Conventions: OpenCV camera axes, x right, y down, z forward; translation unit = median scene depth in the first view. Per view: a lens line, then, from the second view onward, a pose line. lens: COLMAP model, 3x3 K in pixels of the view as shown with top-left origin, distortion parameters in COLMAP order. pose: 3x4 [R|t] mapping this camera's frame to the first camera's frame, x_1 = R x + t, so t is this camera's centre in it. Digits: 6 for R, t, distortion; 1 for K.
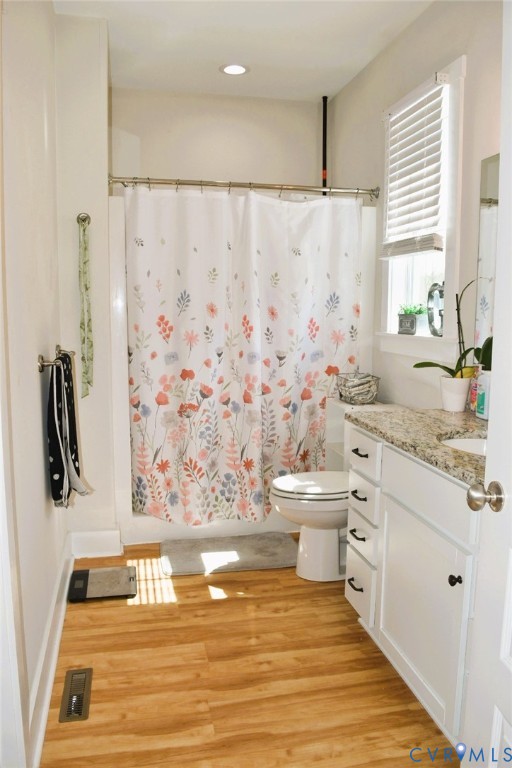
lens RADIAL K [[601.5, 0, 256.0], [0, 601.5, 384.0], [0, 0, 1]] dist [-0.100290, 0.027410]
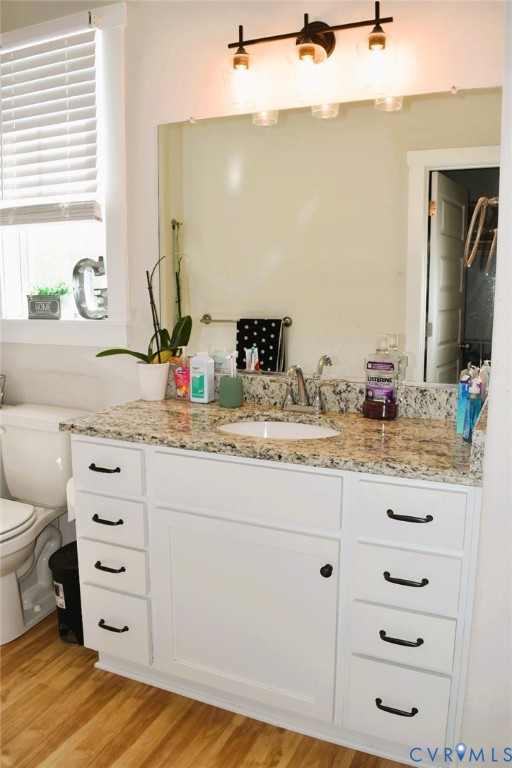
lens RADIAL K [[601.5, 0, 256.0], [0, 601.5, 384.0], [0, 0, 1]] dist [-0.100290, 0.027410]
pose [[0.597489, -0.133194, 0.790738, -0.284520], [0.104277, 0.990641, 0.088074, -0.041384], [-0.795068, 0.029832, 0.605786, 0.305171]]
